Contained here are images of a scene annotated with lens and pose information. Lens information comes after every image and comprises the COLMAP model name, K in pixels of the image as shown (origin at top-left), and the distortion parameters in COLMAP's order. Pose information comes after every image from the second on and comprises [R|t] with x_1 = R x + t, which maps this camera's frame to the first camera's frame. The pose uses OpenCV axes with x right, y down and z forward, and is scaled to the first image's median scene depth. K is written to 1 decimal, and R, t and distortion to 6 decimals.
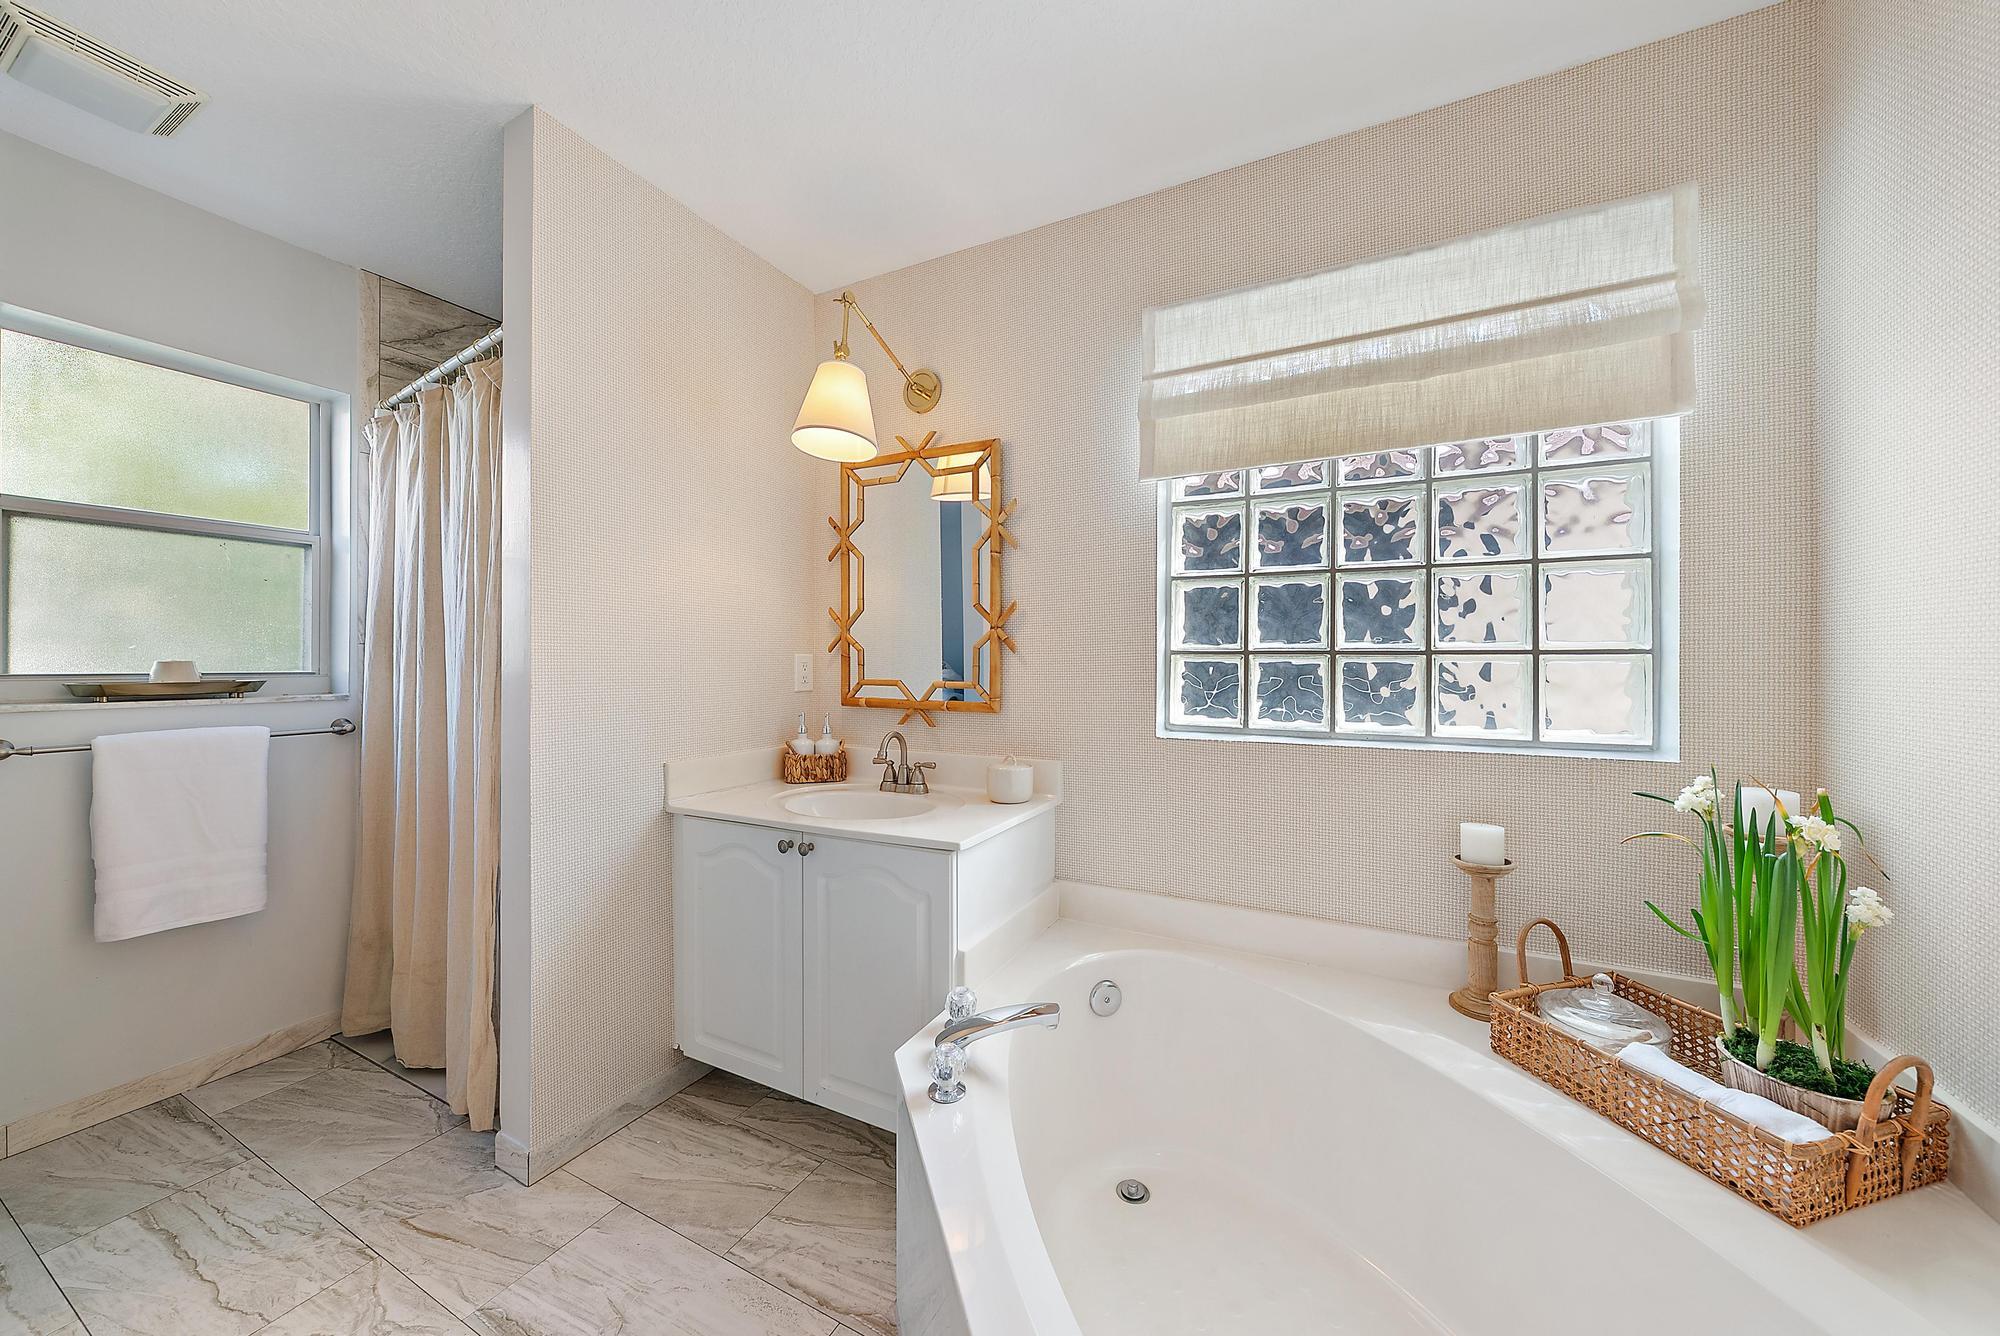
lens RADIAL K [[686.0, 0, 1001.9], [0, 686.0, 659.8], [0, 0, 1]] dist [-0.006127, -0.000006]
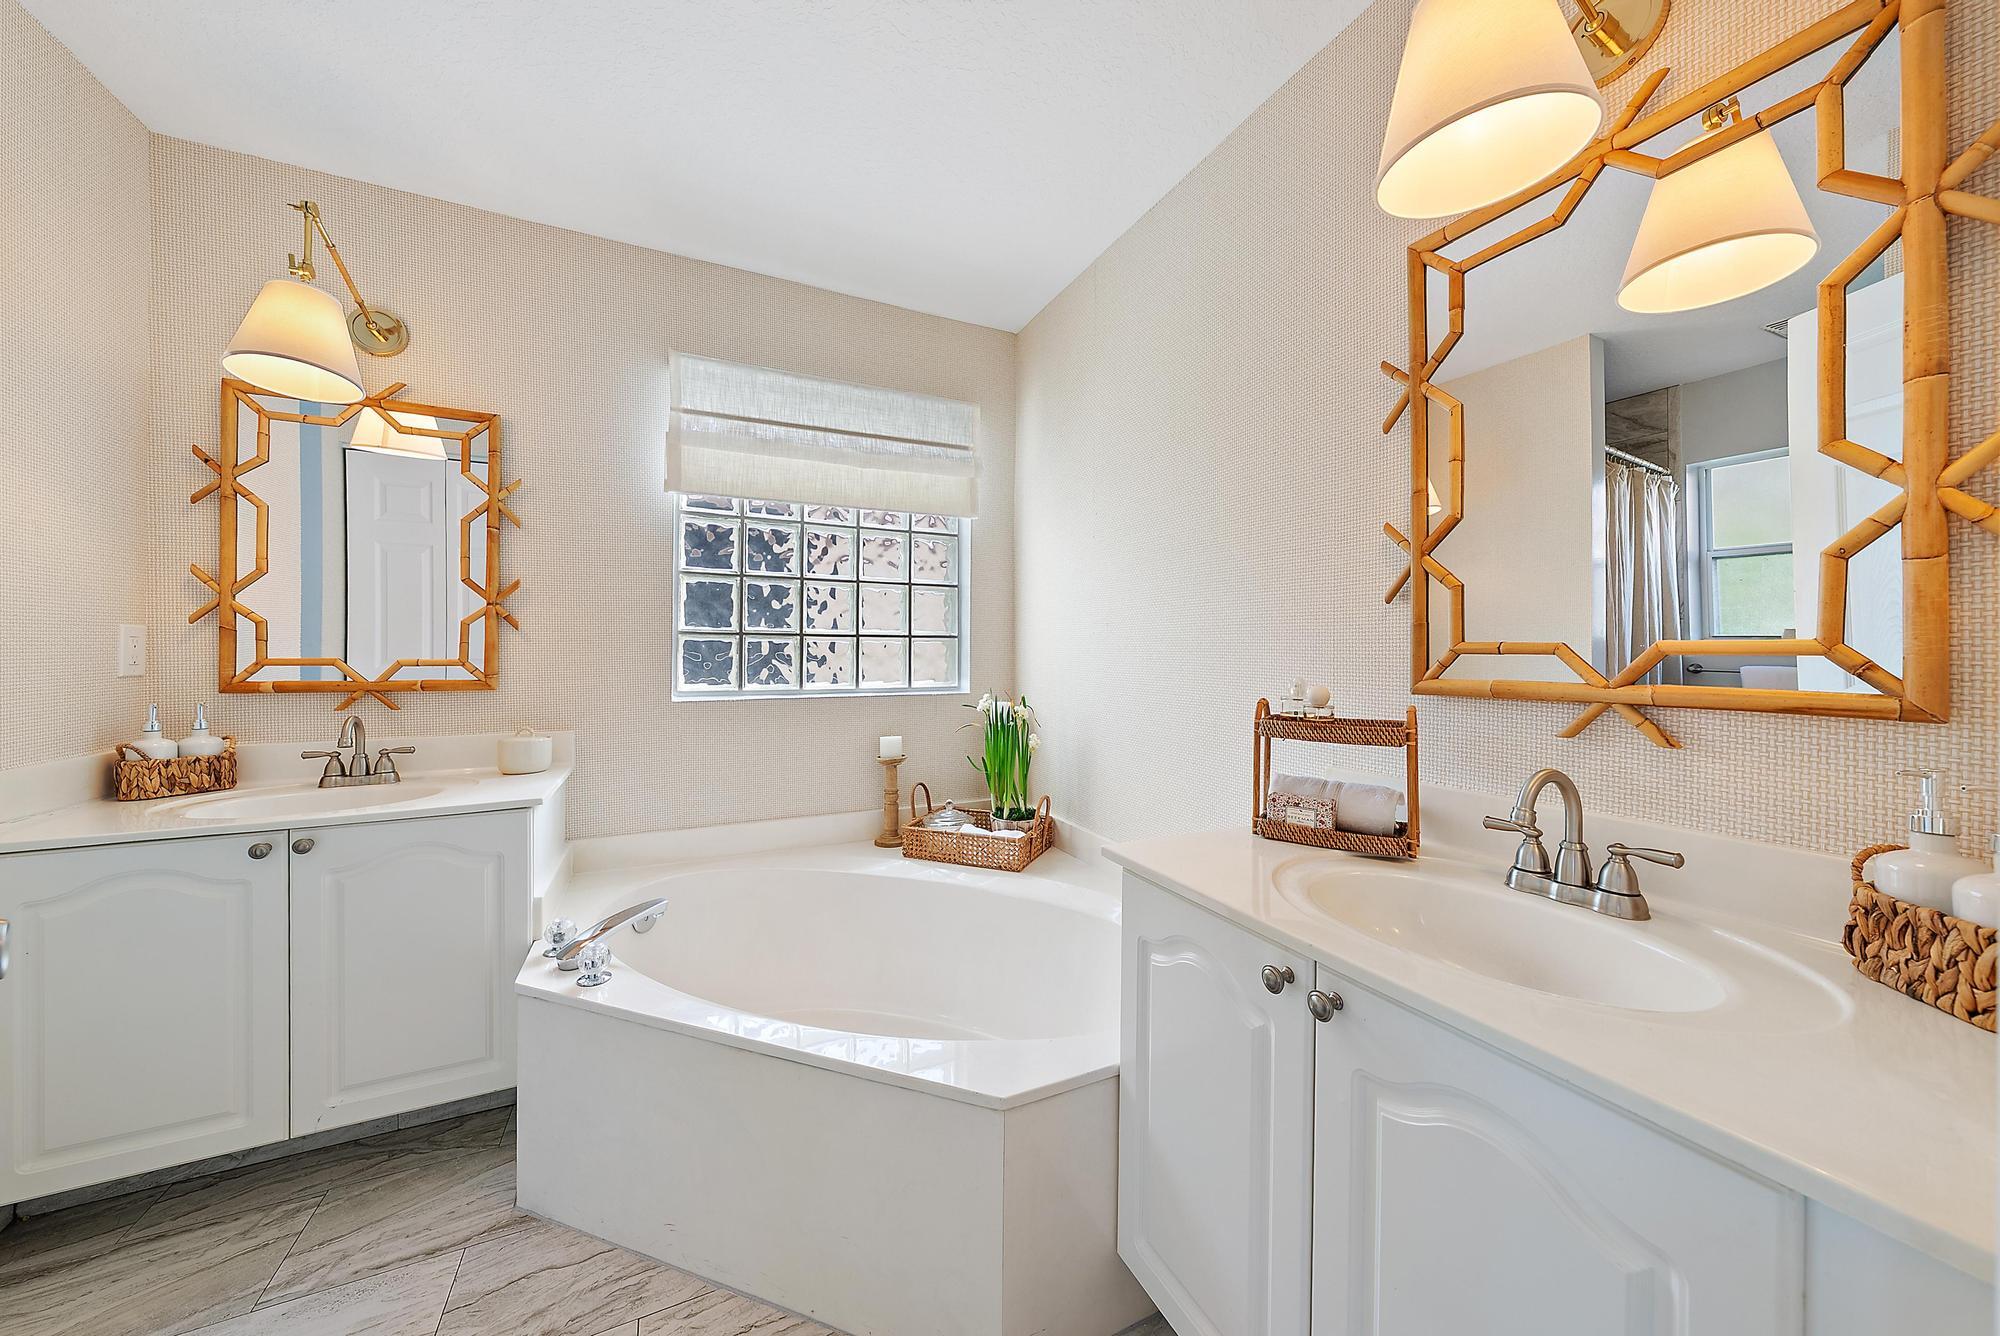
lens RADIAL K [[686.0, 0, 1004.1], [0, 686.0, 651.7], [0, 0, 1]] dist [-0.006127, -0.000006]
pose [[0.611489, -0.002440, 0.791249, -0.365030], [-0.007860, 0.999927, 0.009157, 0.007884], [-0.791214, -0.011819, 0.611425, -0.207310]]
